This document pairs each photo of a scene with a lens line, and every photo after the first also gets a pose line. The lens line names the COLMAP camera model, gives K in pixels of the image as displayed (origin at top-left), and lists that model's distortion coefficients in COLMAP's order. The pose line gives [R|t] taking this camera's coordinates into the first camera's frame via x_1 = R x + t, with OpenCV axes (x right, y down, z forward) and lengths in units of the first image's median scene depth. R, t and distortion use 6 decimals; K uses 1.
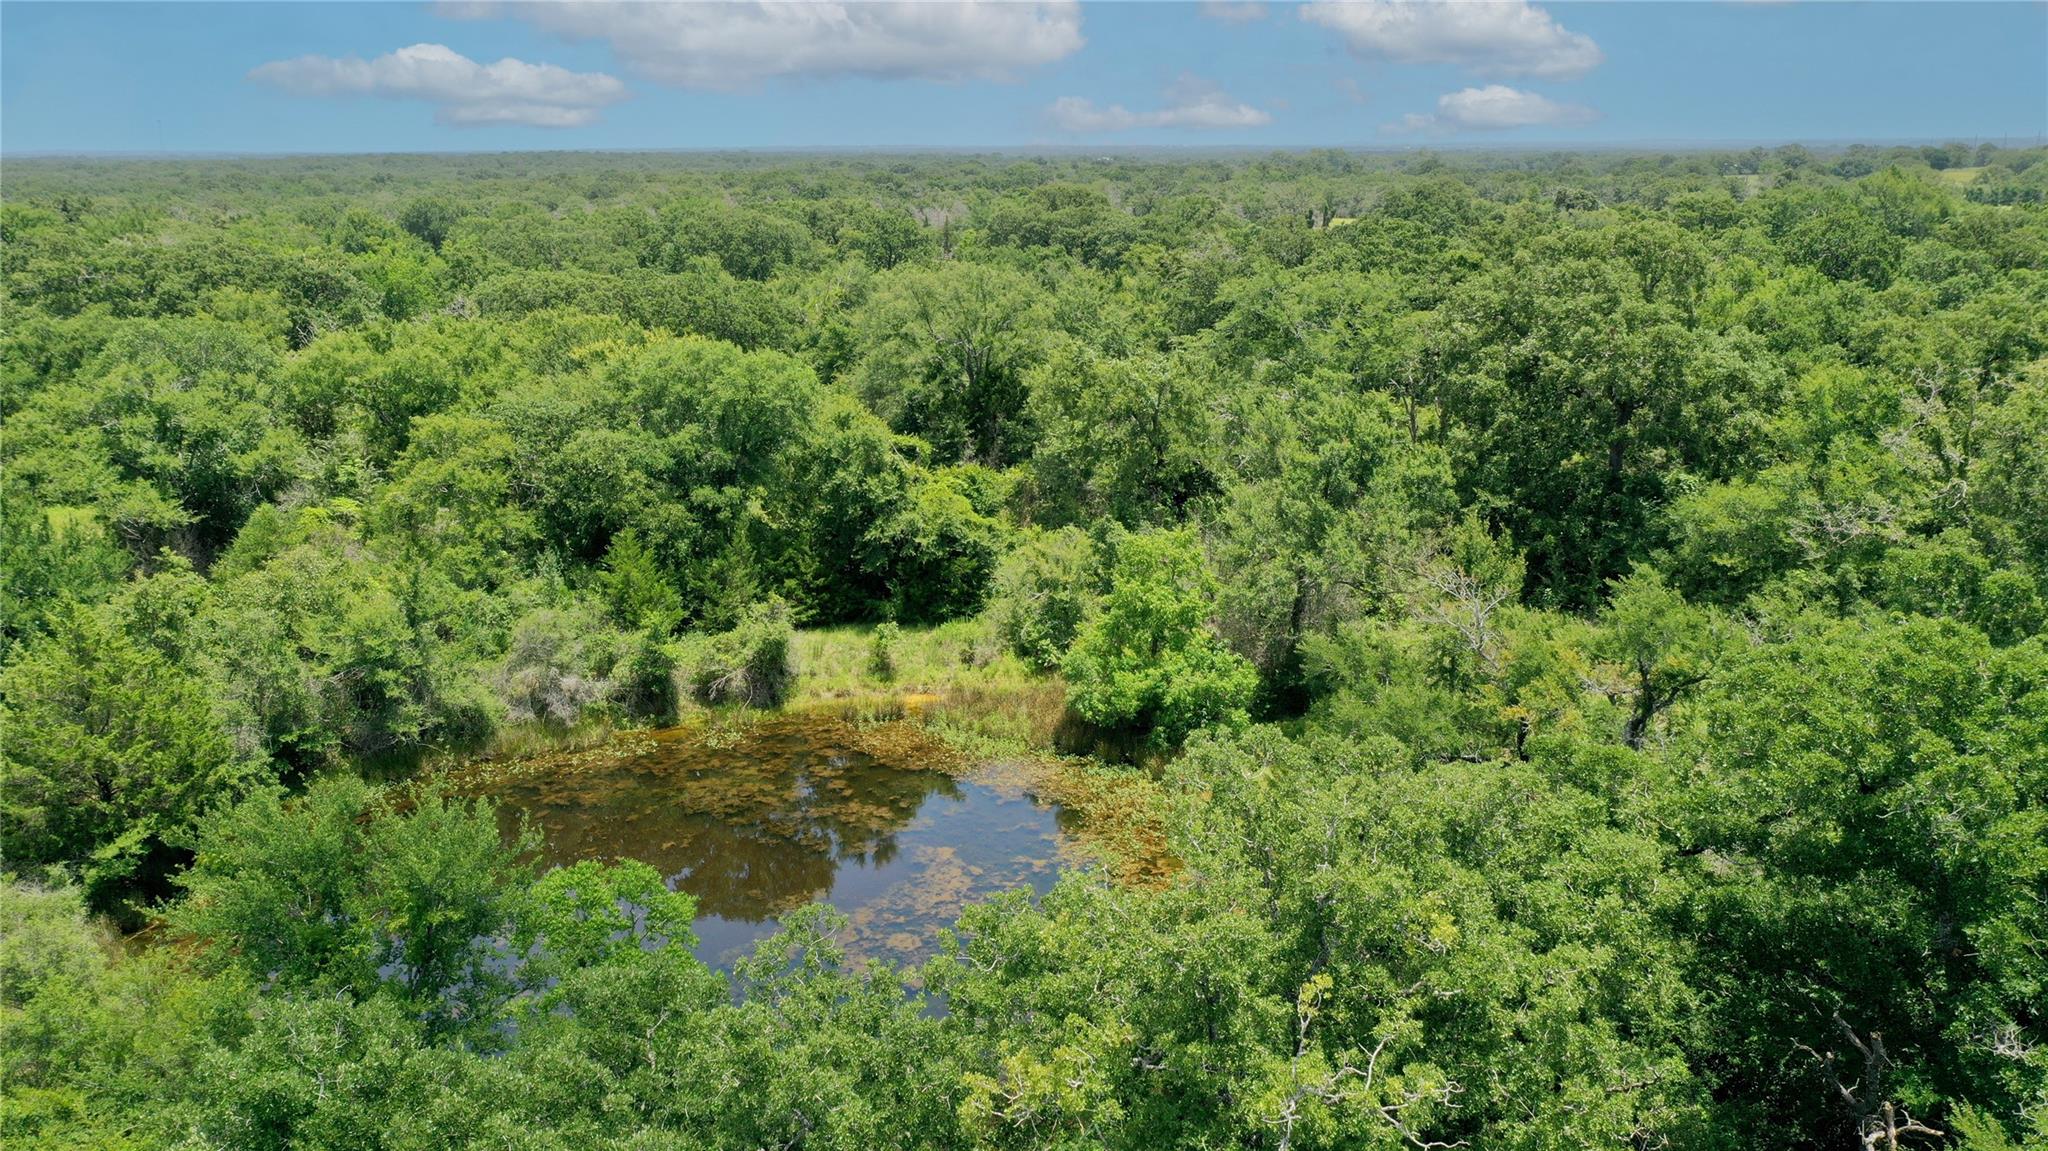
lens RADIAL K [[1610.2, 0, 1014.5], [0, 1610.2, 566.0], [0, 0, 1]] dist [0.004849, -0.012002]
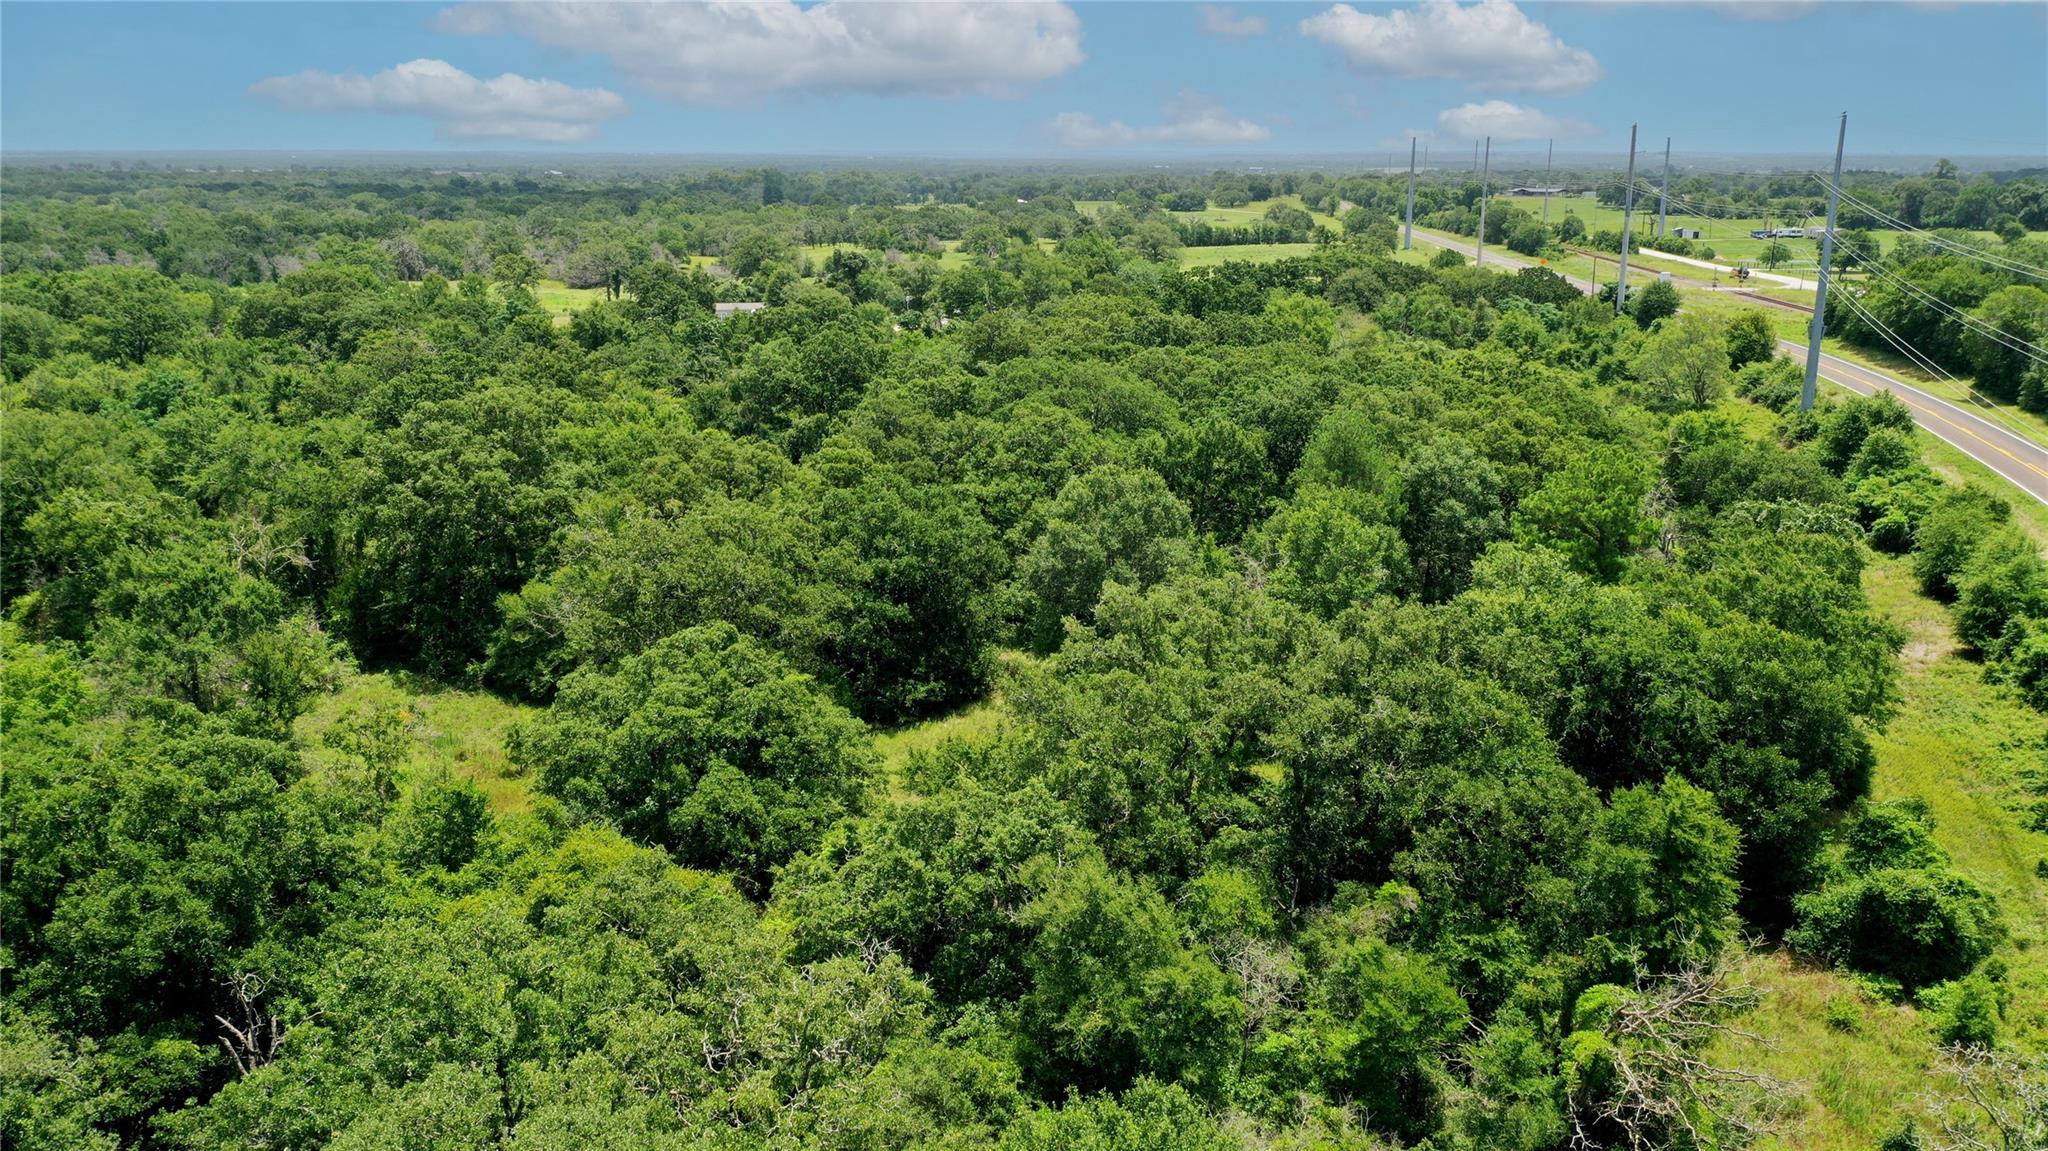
lens RADIAL K [[1620.9, 0, 1021.5], [0, 1620.9, 569.1], [0, 0, 1]] dist [-0.003037, -0.002600]
pose [[0.951668, -0.068582, 0.299374, 0.410140], [0.069065, 0.997572, 0.008979, -0.044041], [-0.299263, 0.012132, 0.954093, -0.479979]]
